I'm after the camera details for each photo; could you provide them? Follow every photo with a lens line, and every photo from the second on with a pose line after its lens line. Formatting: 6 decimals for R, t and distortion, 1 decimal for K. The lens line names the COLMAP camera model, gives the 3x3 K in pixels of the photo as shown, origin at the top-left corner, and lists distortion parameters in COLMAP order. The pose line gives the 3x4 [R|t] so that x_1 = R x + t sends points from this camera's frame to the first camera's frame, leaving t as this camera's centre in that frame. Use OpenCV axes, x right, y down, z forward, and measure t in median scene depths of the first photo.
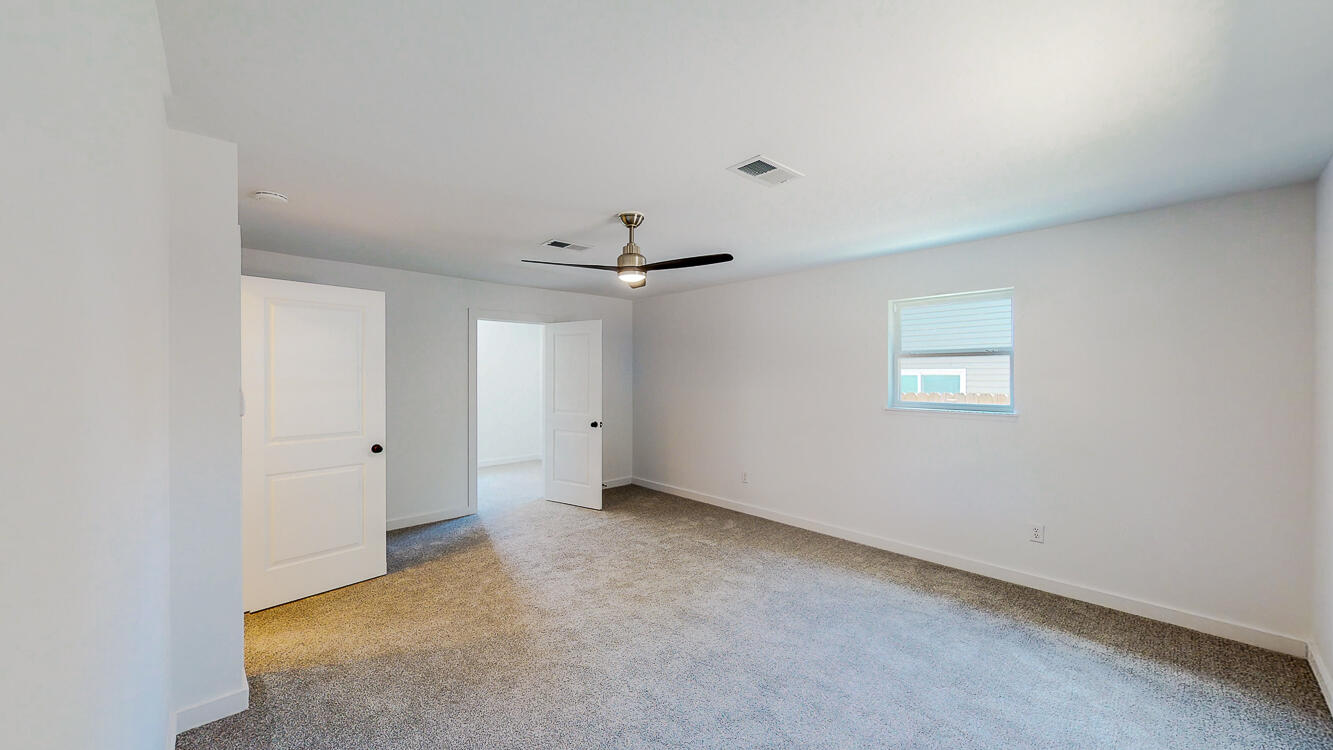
lens RADIAL K [[477.1, 0, 671.7], [0, 477.1, 376.3], [0, 0, 1]] dist [-0.000255, 0.000072]
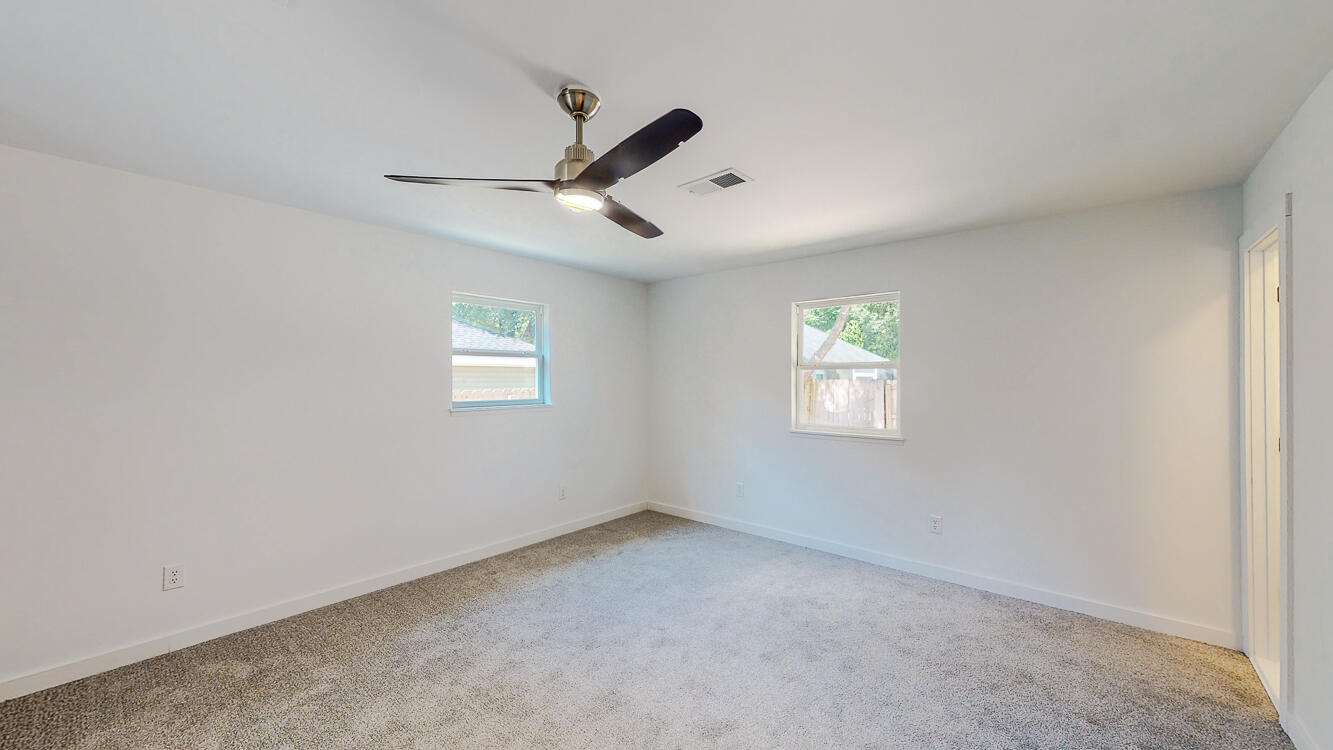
lens RADIAL K [[477.1, 0, 671.7], [0, 477.1, 376.3], [0, 0, 1]] dist [-0.000255, 0.000072]
pose [[-0.092000, 0.002681, 0.995755, -0.561240], [0.001299, 0.999996, -0.002572, 0.006375], [-0.995758, 0.001057, -0.092003, 0.771677]]
